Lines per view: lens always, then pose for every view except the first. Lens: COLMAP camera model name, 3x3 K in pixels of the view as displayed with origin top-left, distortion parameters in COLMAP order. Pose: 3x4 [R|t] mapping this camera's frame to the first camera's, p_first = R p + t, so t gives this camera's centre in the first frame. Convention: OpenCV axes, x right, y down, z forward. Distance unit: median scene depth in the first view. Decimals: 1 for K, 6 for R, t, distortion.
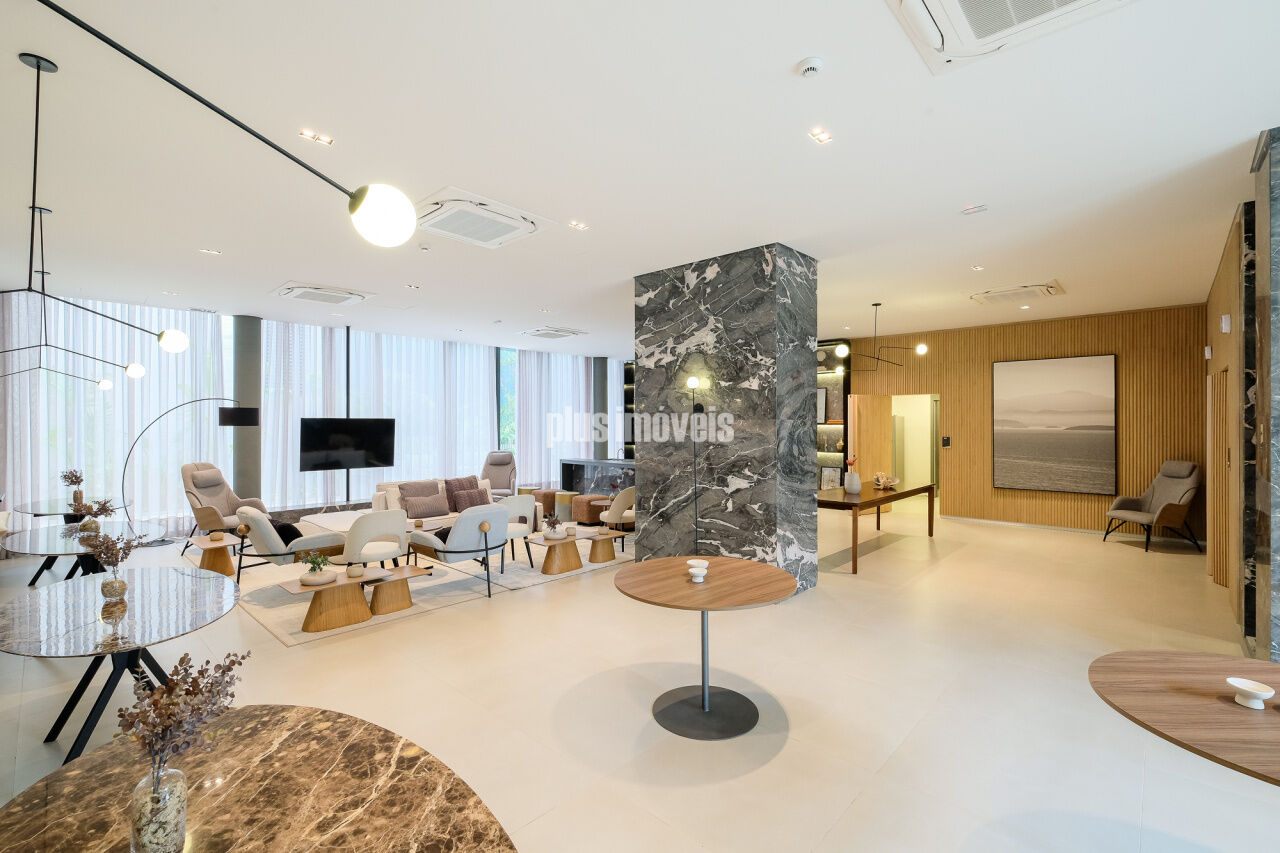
lens RADIAL K [[551.6, 0, 640.0], [0, 551.6, 426.5], [0, 0, 1]] dist [0.000783, 0.000150]
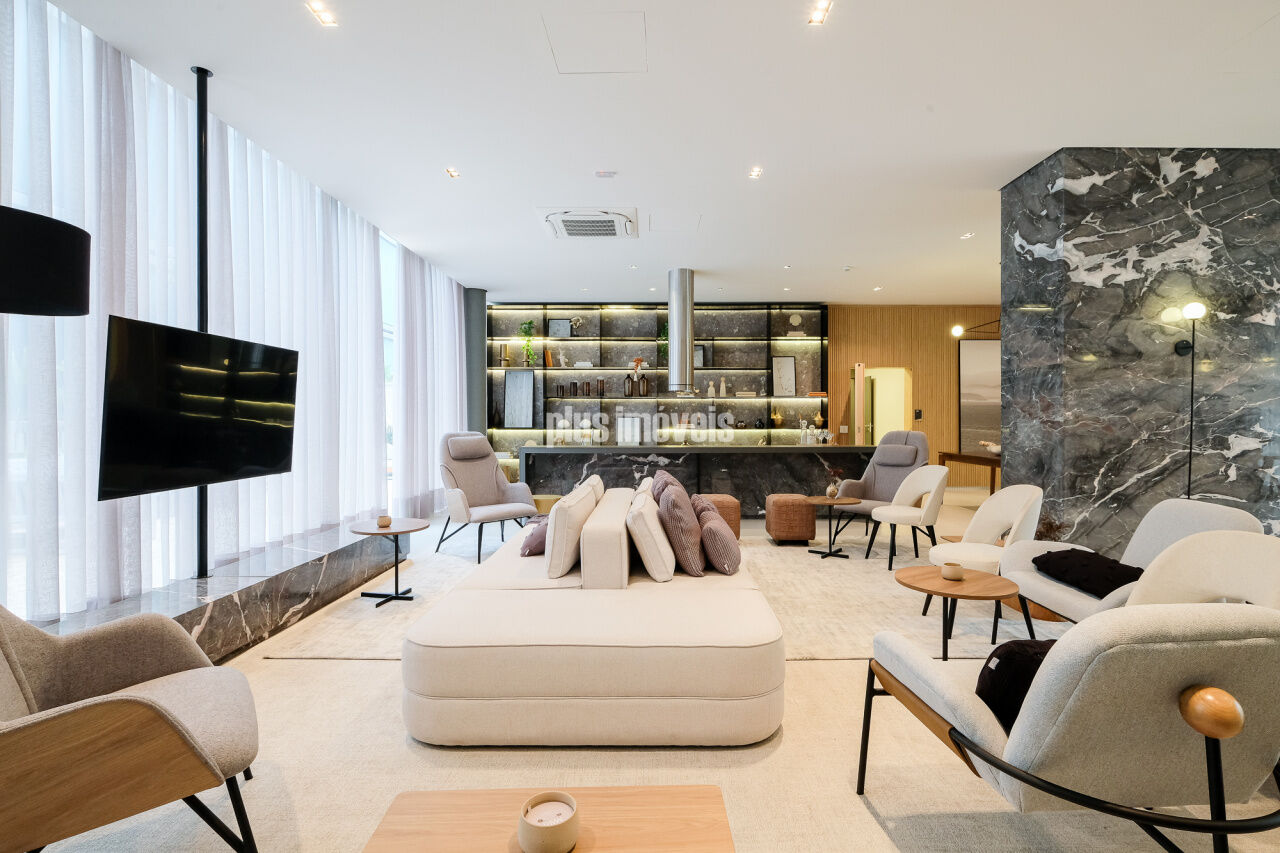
lens RADIAL K [[575.6, 0, 643.2], [0, 575.6, 422.7], [0, 0, 1]] dist [-0.001001, -0.000264]
pose [[0.736706, -0.004284, 0.676200, -0.935299], [0.002443, 0.999990, 0.003673, 0.063185], [-0.676209, -0.001054, 0.736709, 0.905408]]
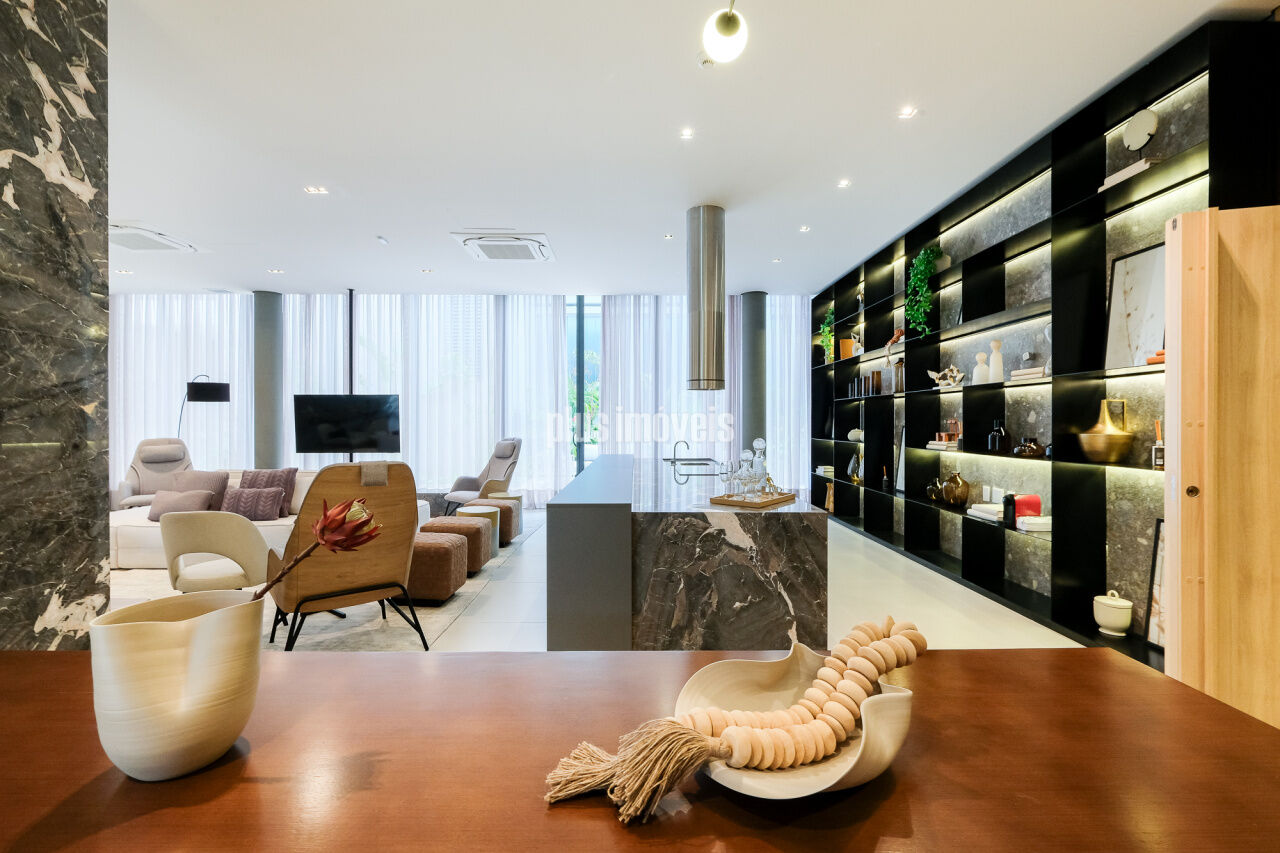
lens RADIAL K [[551.6, 0, 640.0], [0, 551.6, 426.5], [0, 0, 1]] dist [0.000783, 0.000150]
pose [[0.687764, -0.001390, -0.725933, 0.676217], [-0.000367, 0.999997, -0.002263, 0.060538], [0.725935, 0.001823, 0.687761, 1.205529]]
